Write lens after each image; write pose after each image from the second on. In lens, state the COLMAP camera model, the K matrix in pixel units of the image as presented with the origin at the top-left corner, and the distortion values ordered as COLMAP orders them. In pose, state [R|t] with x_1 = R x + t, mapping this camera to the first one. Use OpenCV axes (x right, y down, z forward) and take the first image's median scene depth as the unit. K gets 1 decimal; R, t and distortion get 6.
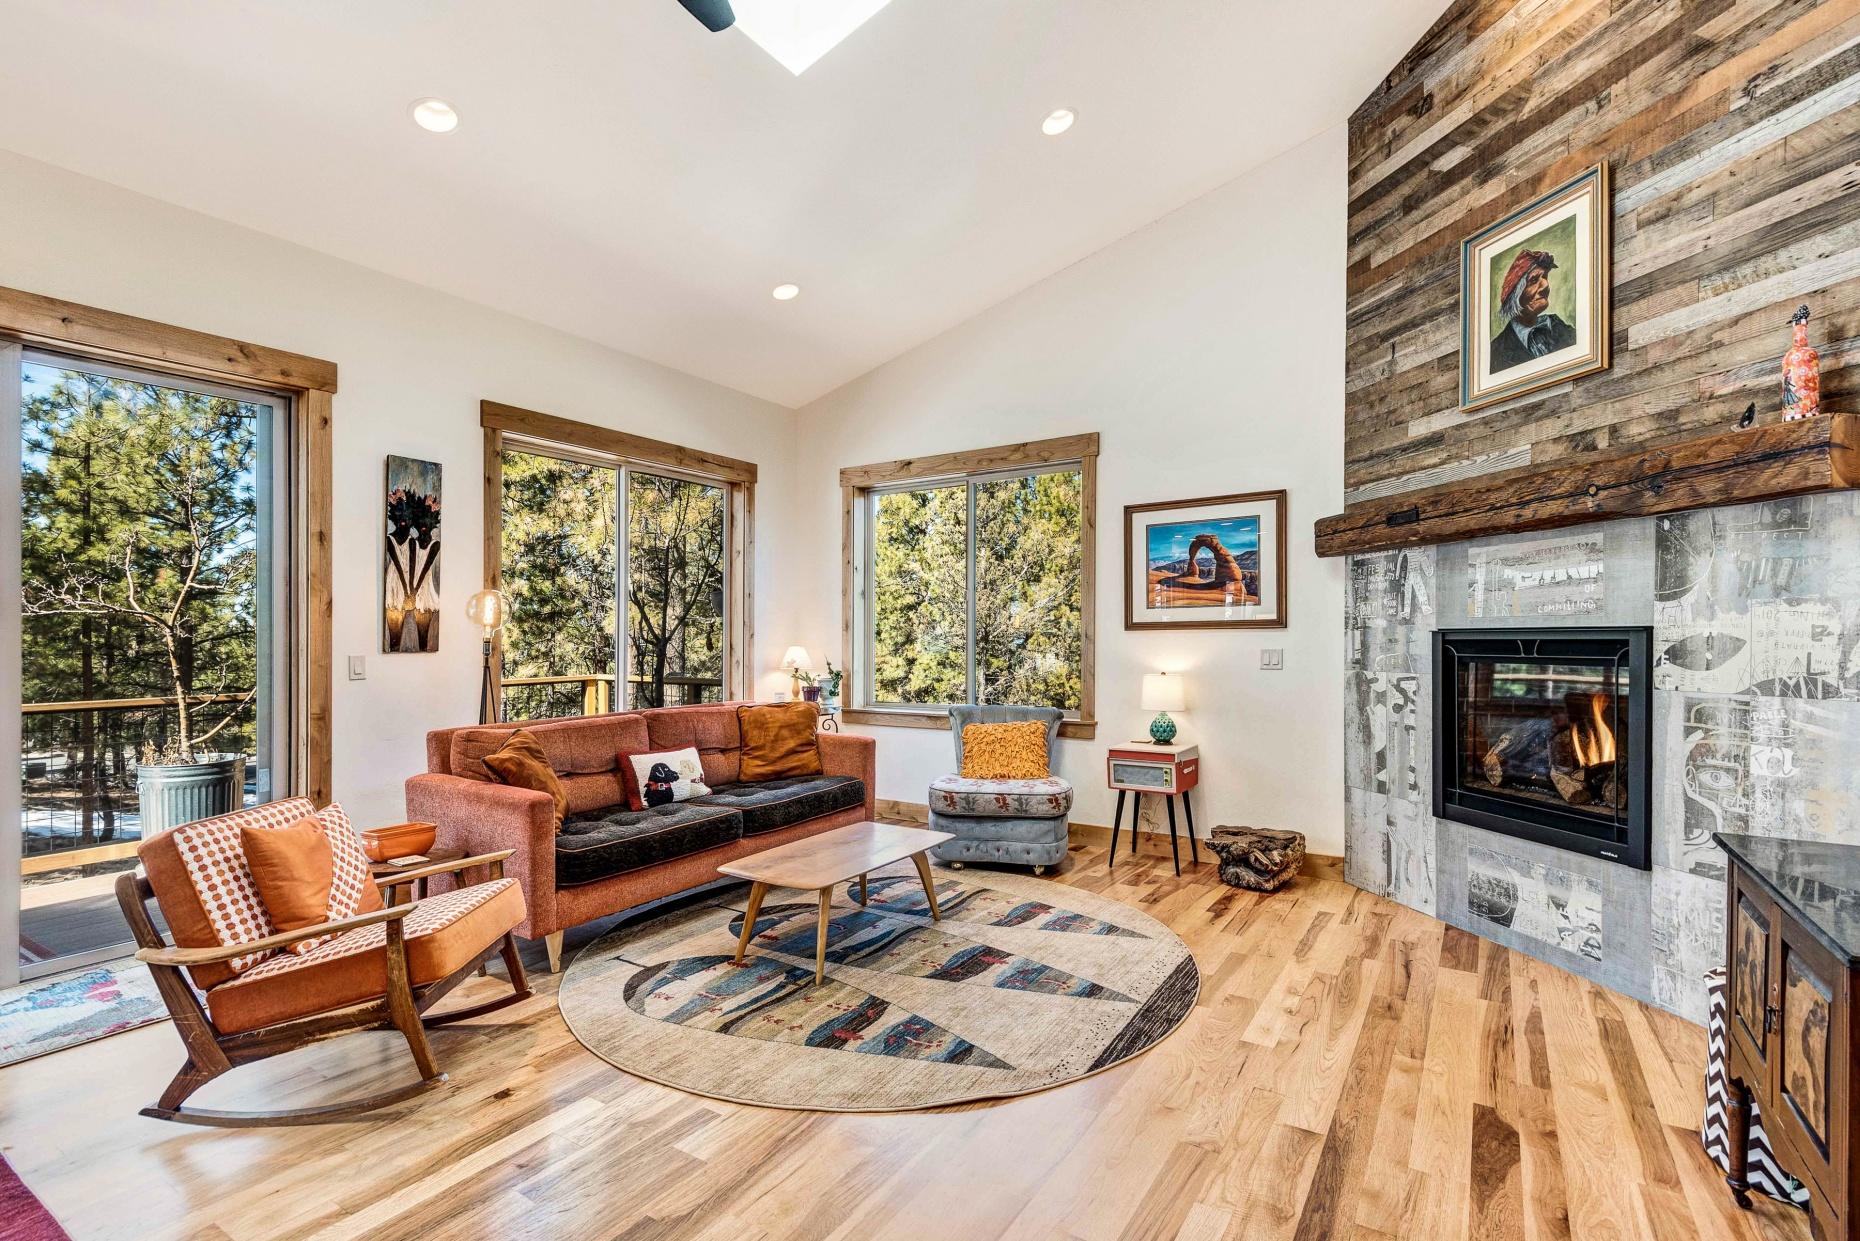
lens RADIAL K [[858.7, 0, 926.2], [0, 858.7, 651.4], [0, 0, 1]] dist [0.027179, -0.015839]
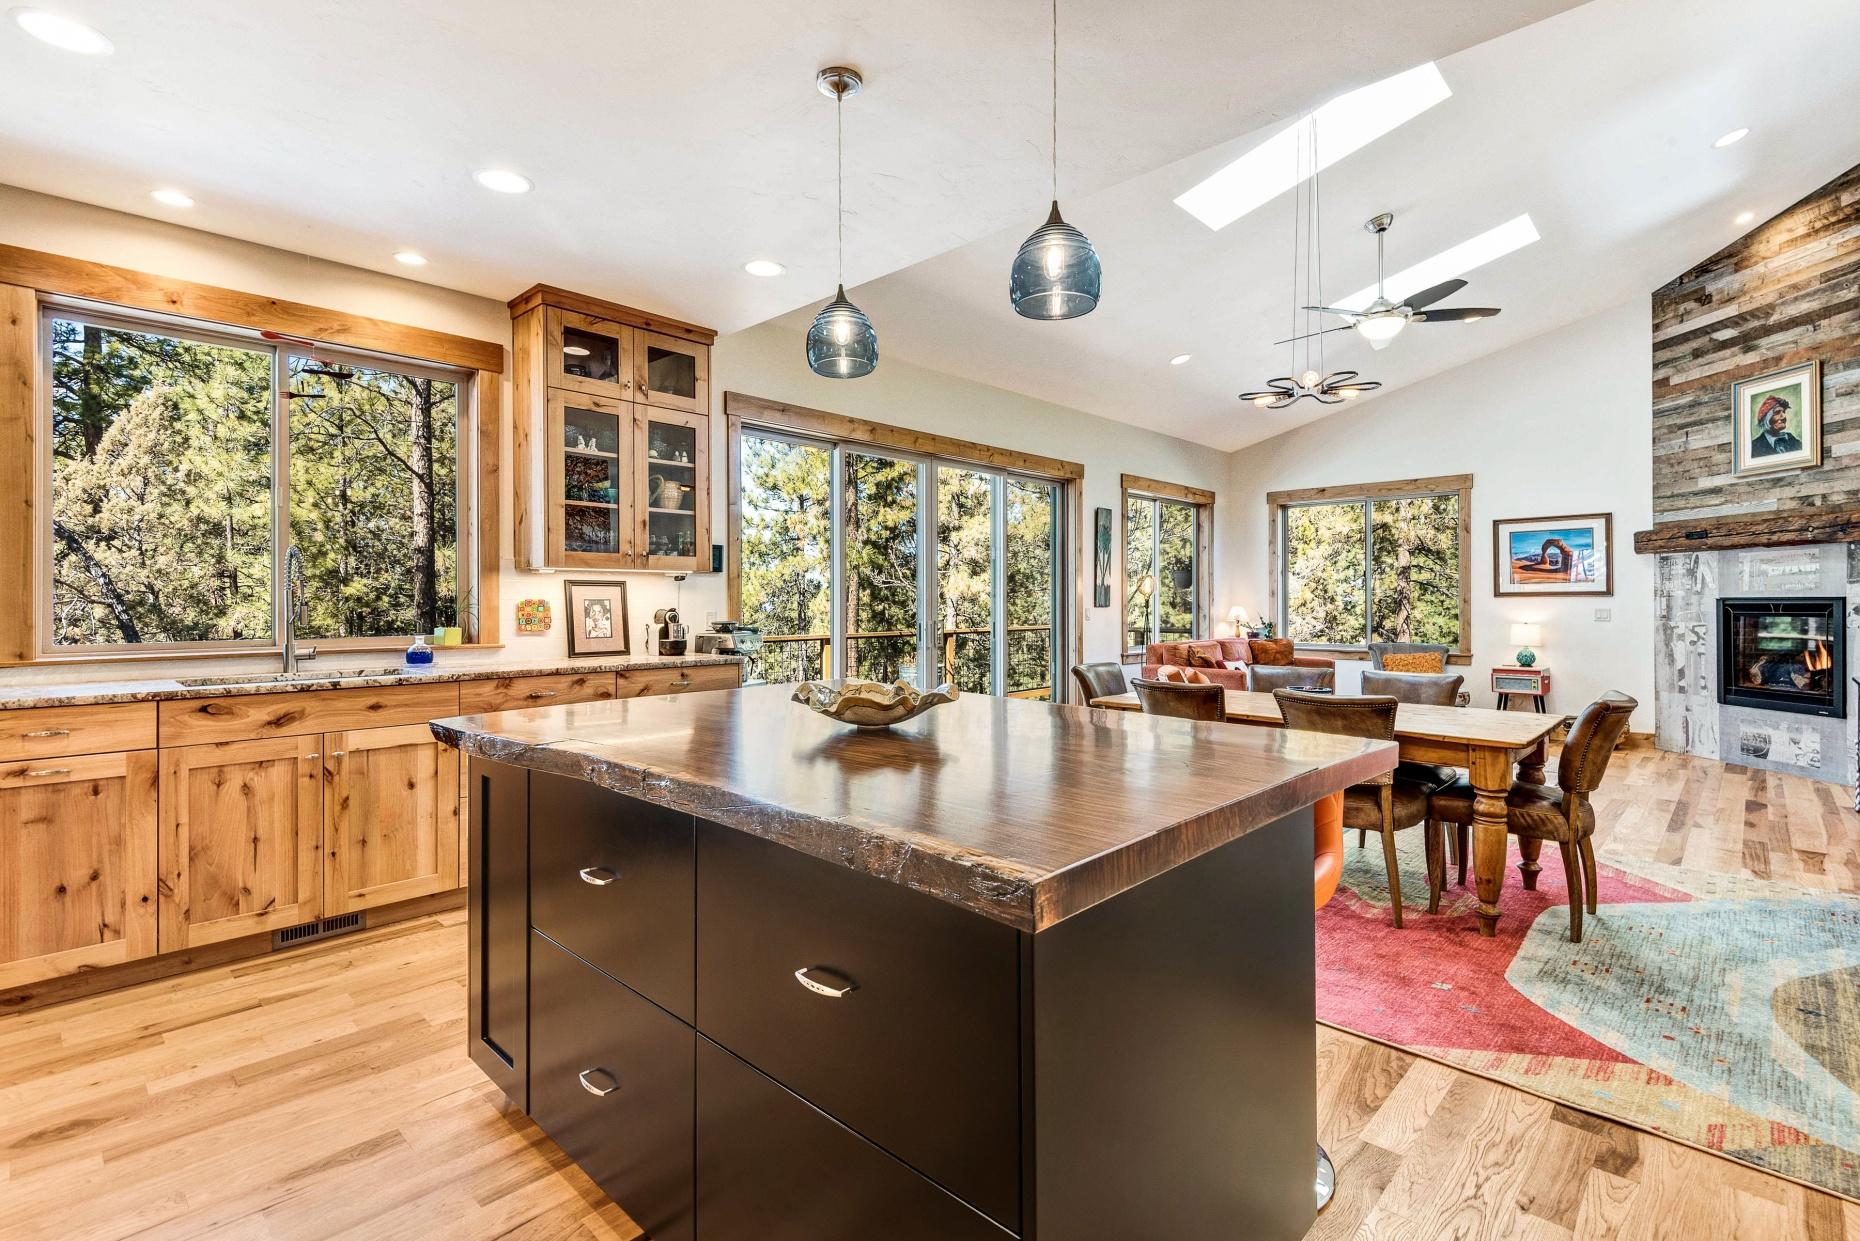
lens RADIAL K [[858.7, 0, 920.1], [0, 858.7, 602.0], [0, 0, 1]] dist [0.027179, -0.015839]
pose [[0.981555, 0.004216, -0.191134, -0.698918], [-0.007684, 0.999819, -0.017405, 0.028762], [0.191026, 0.018553, 0.981410, -1.093880]]
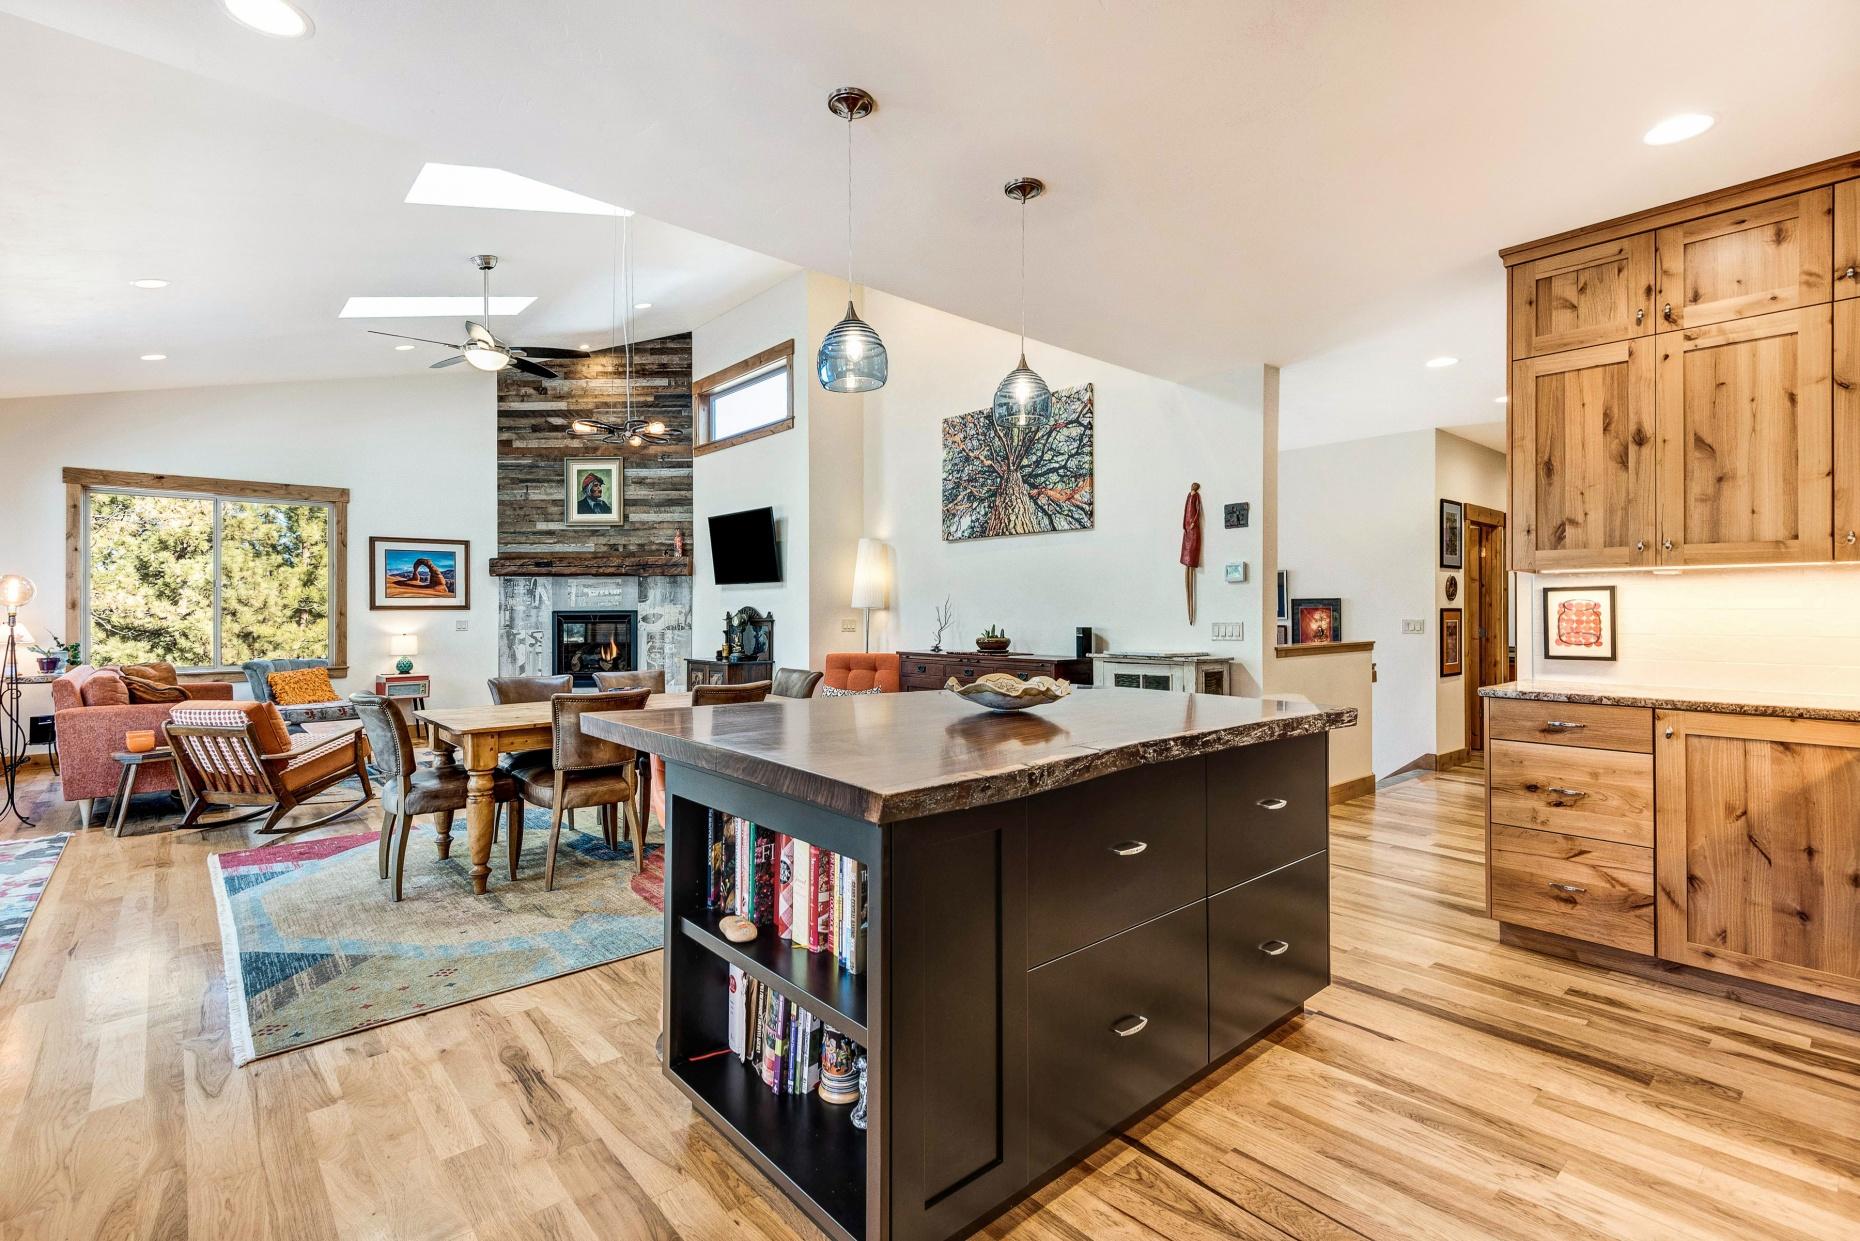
lens RADIAL K [[858.7, 0, 934.3], [0, 858.7, 605.6], [0, 0, 1]] dist [0.027179, -0.015839]
pose [[0.268812, 0.012746, 0.963108, -1.505565], [0.019181, 0.999643, -0.018583, 0.025665], [-0.963002, 0.023468, 0.268472, -0.702589]]
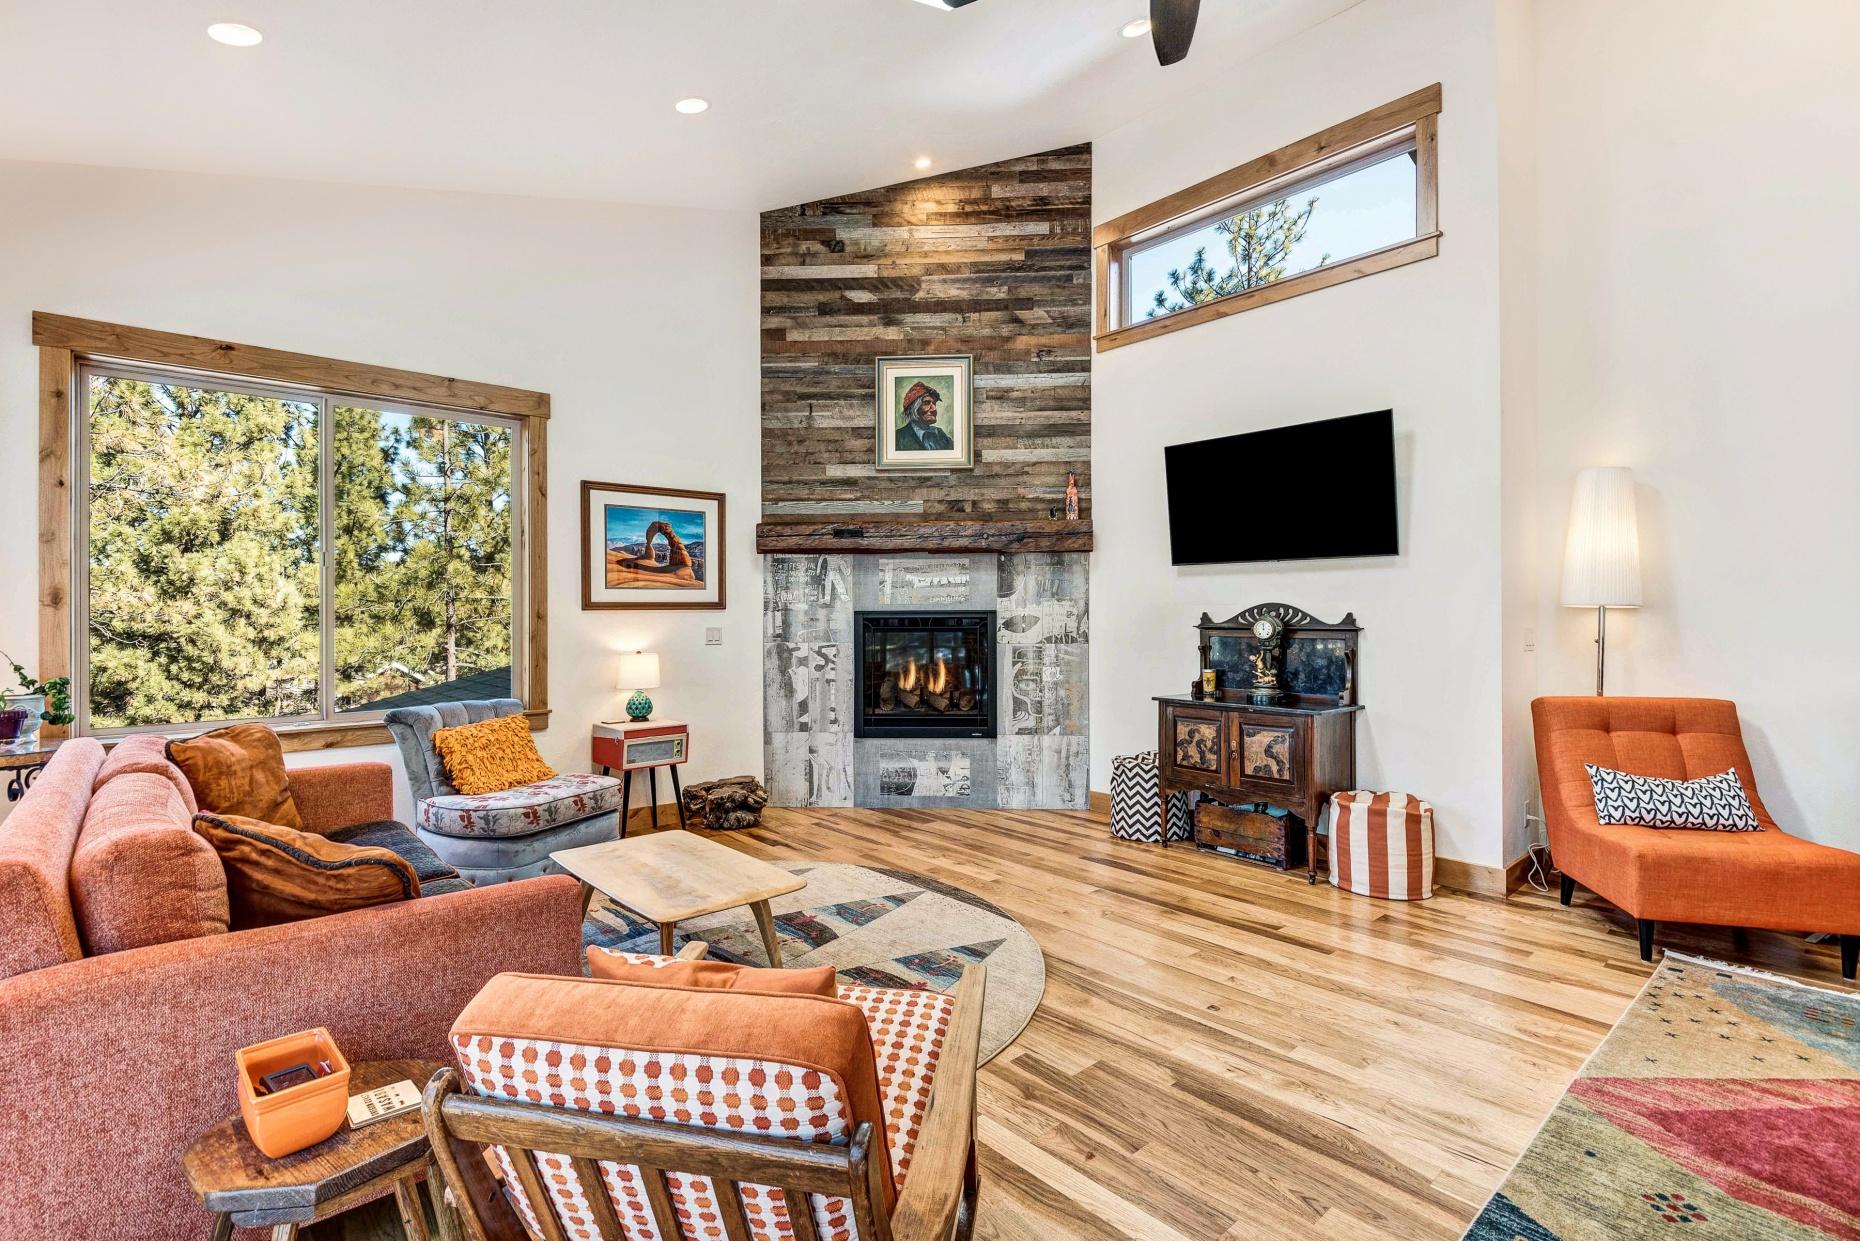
lens RADIAL K [[858.7, 0, 937.2], [0, 858.7, 615.8], [0, 0, 1]] dist [0.027179, -0.015839]
pose [[0.263634, 0.002692, 0.964619, -0.810601], [0.018849, 0.999791, -0.007942, -0.003612], [-0.964439, 0.020276, 0.263528, 0.500025]]
